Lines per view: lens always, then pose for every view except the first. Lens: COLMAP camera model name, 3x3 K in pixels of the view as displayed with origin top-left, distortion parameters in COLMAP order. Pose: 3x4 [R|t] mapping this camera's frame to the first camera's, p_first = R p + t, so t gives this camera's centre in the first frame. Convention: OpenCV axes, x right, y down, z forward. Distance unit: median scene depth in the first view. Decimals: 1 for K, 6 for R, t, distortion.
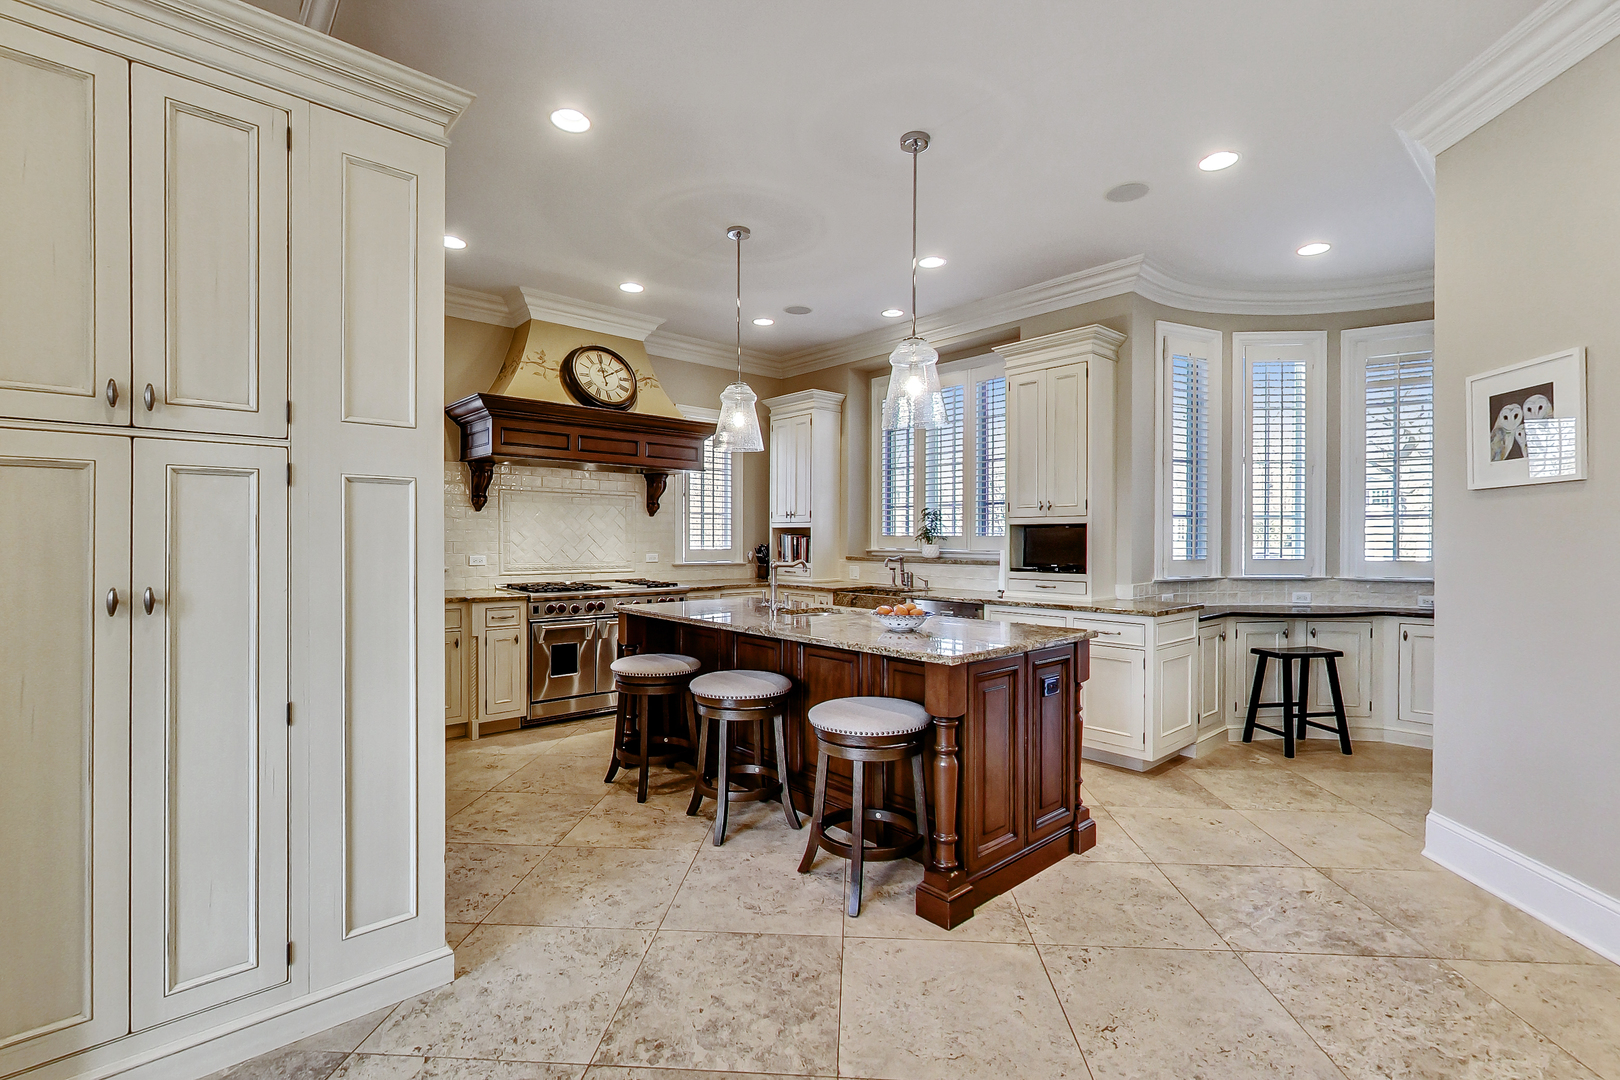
lens RADIAL K [[736.2, 0, 815.8], [0, 736.2, 540.8], [0, 0, 1]] dist [-0.002480, -0.000199]
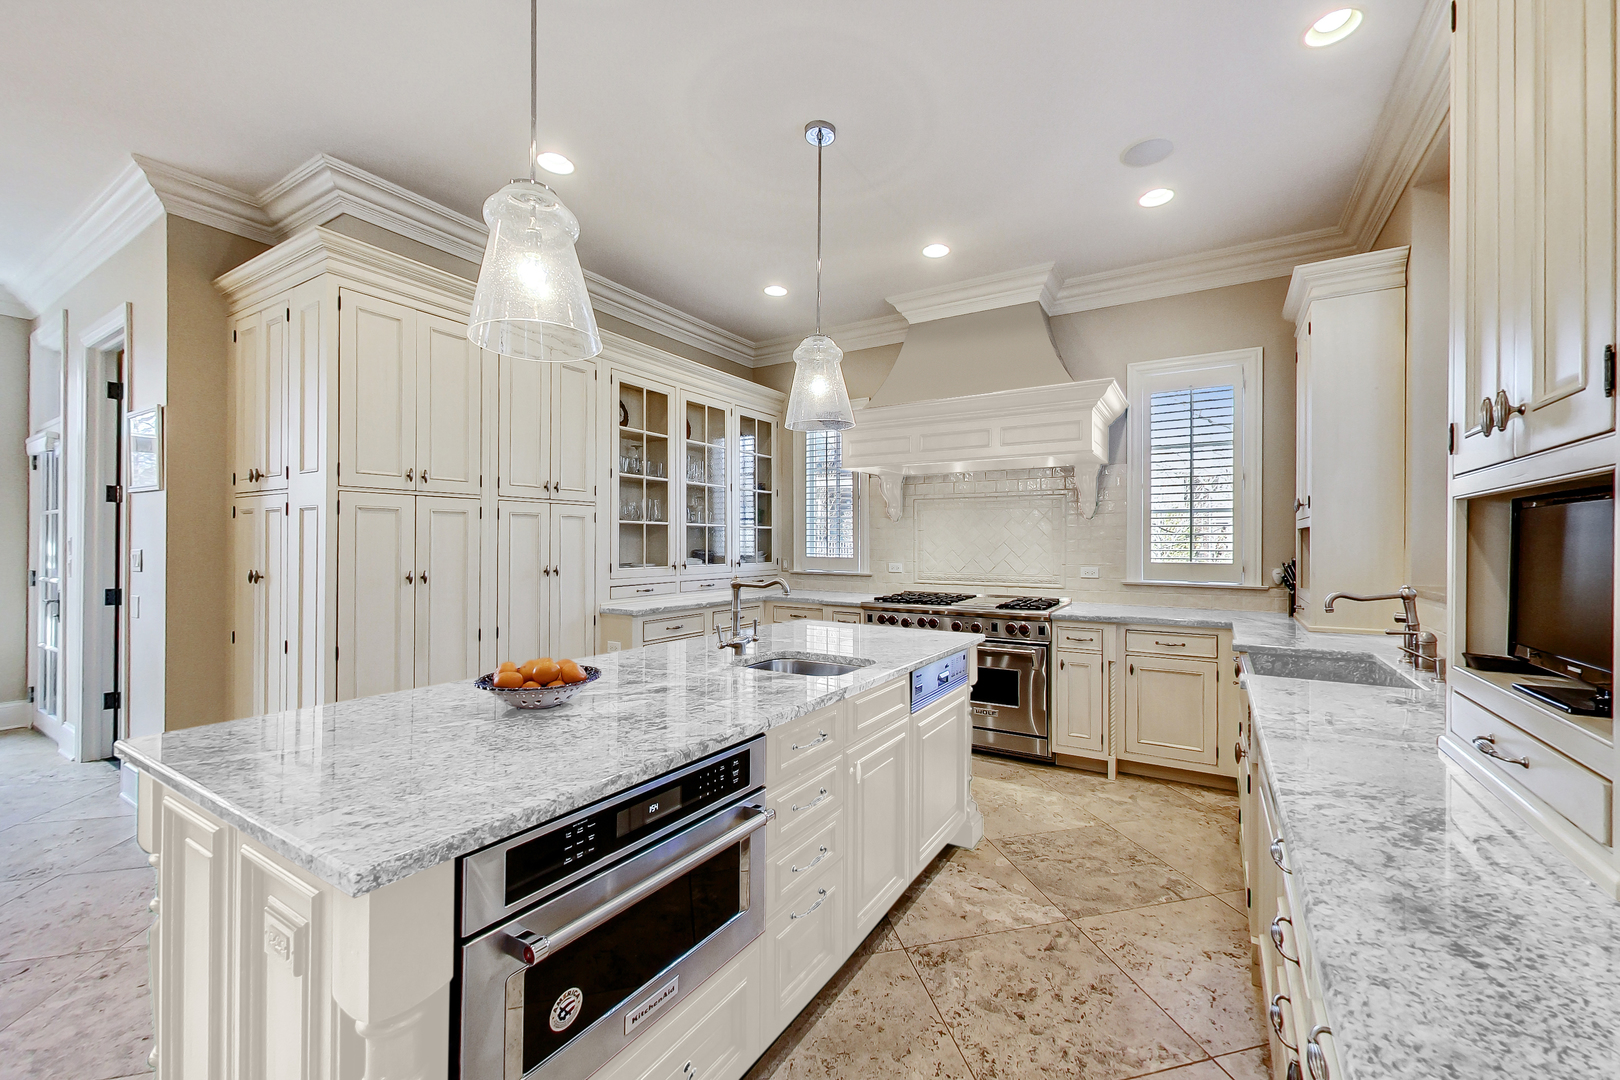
lens RADIAL K [[632.0, 0, 819.2], [0, 632.0, 542.7], [0, 0, 1]] dist [0.002752, 0.000137]
pose [[0.290044, -0.003724, -0.957006, 0.374956], [-0.003494, 0.999982, -0.004950, -0.004318], [0.957007, 0.004779, 0.290026, 0.611753]]
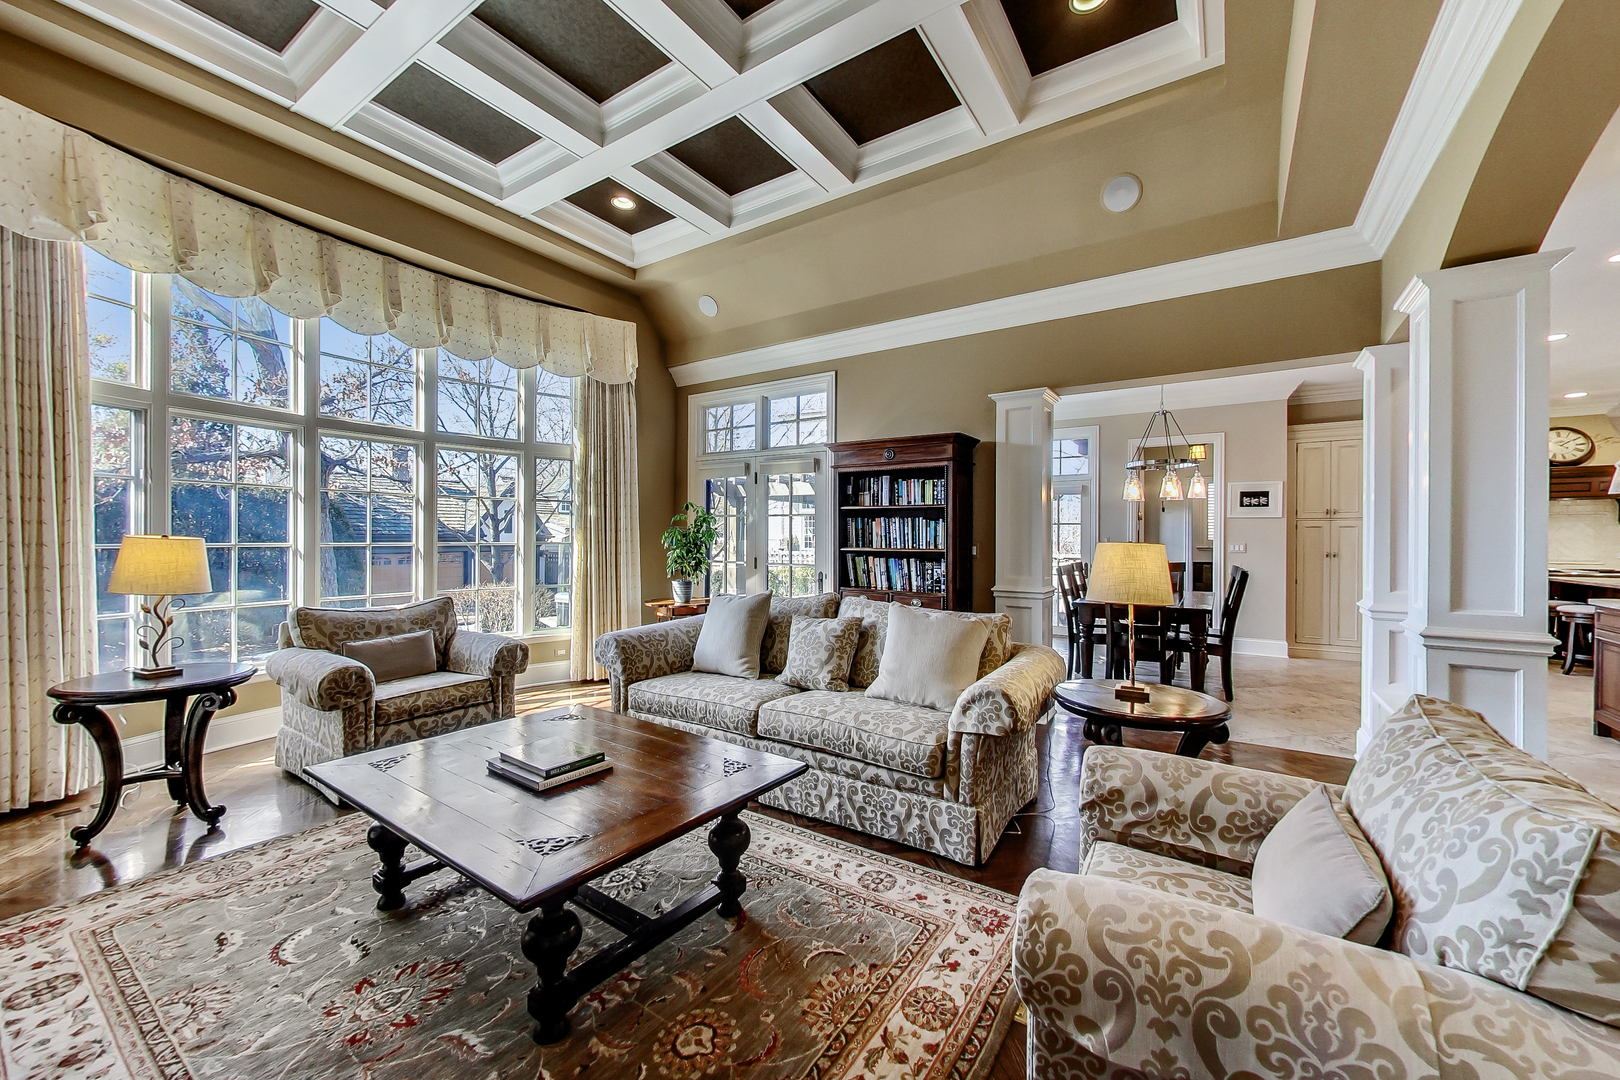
lens RADIAL K [[632.0, 0, 810.3], [0, 632.0, 549.2], [0, 0, 1]] dist [0.002752, 0.000137]
pose [[0.258562, 0.002241, -0.965992, 0.654862], [-0.003159, 0.999994, 0.001474, 0.014807], [0.965990, 0.002671, 0.258567, -1.004023]]
